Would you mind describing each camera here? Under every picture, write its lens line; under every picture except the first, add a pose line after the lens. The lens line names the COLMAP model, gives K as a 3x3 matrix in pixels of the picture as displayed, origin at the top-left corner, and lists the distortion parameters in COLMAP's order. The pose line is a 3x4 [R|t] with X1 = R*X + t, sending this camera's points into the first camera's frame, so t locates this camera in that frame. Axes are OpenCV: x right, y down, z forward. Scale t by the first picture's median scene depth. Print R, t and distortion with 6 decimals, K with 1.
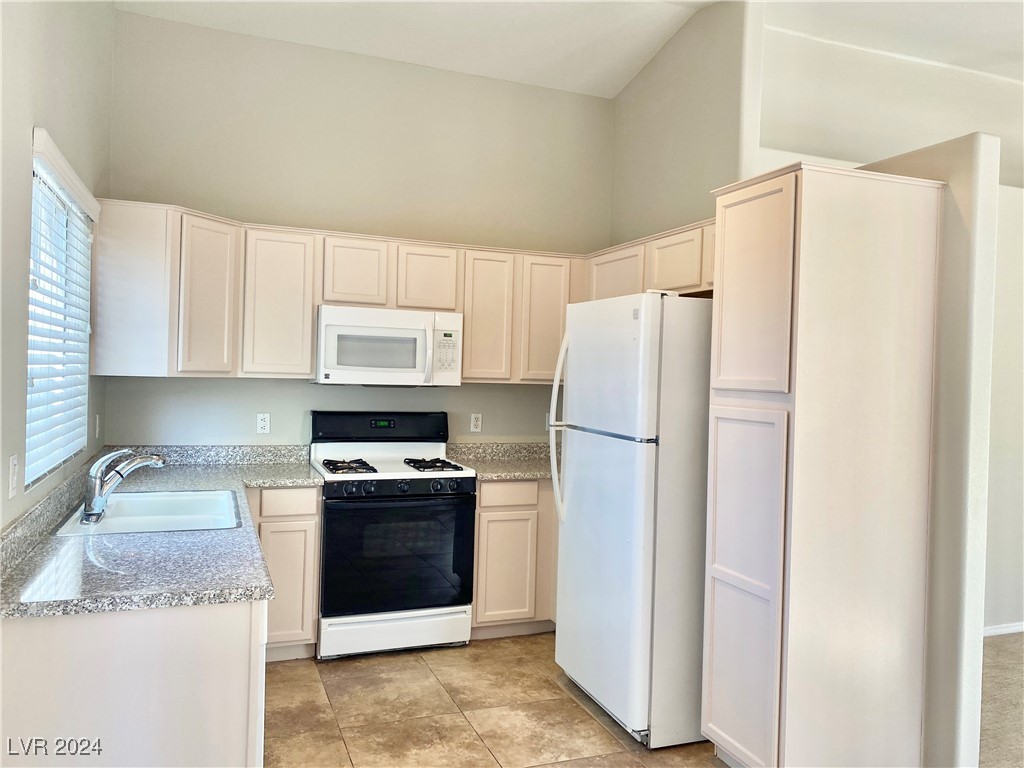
lens RADIAL K [[774.7, 0, 513.7], [0, 774.7, 376.2], [0, 0, 1]] dist [0.134129, -0.324726]
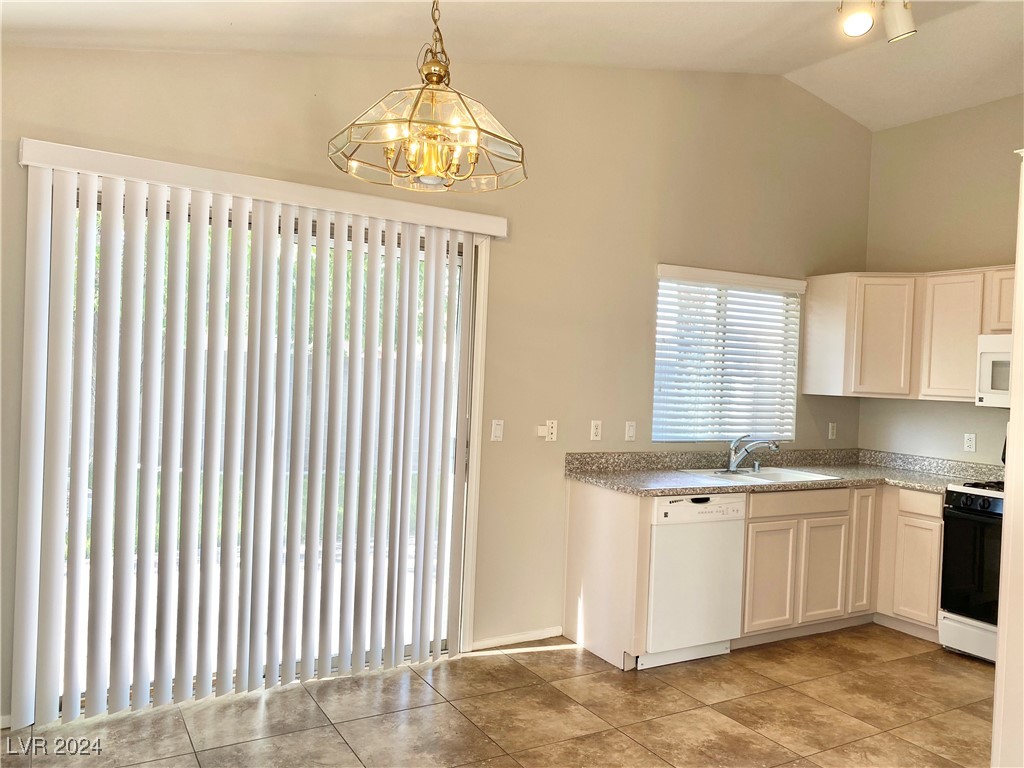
lens RADIAL K [[774.2, 0, 512.0], [0, 774.2, 384.0], [0, 0, 1]] dist [0.008553, -0.003160]
pose [[0.152857, -0.011457, -0.988182, 0.760629], [-0.045240, 0.998803, -0.018578, 0.029332], [0.987212, 0.047545, 0.152156, 0.193054]]
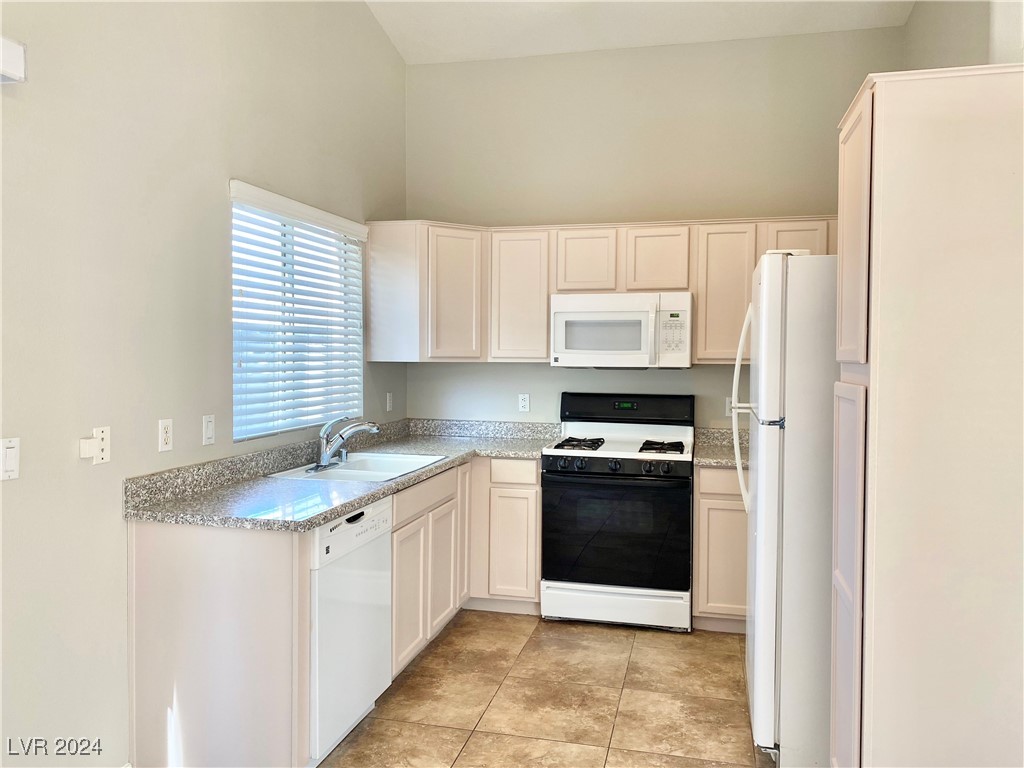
lens RADIAL K [[774.7, 0, 513.7], [0, 774.7, 376.2], [0, 0, 1]] dist [0.134129, -0.324726]
pose [[0.818456, -0.007156, -0.574524, 0.343461], [0.013082, 0.999895, 0.006182, 0.016273], [0.574420, -0.012575, 0.818464, 0.086490]]
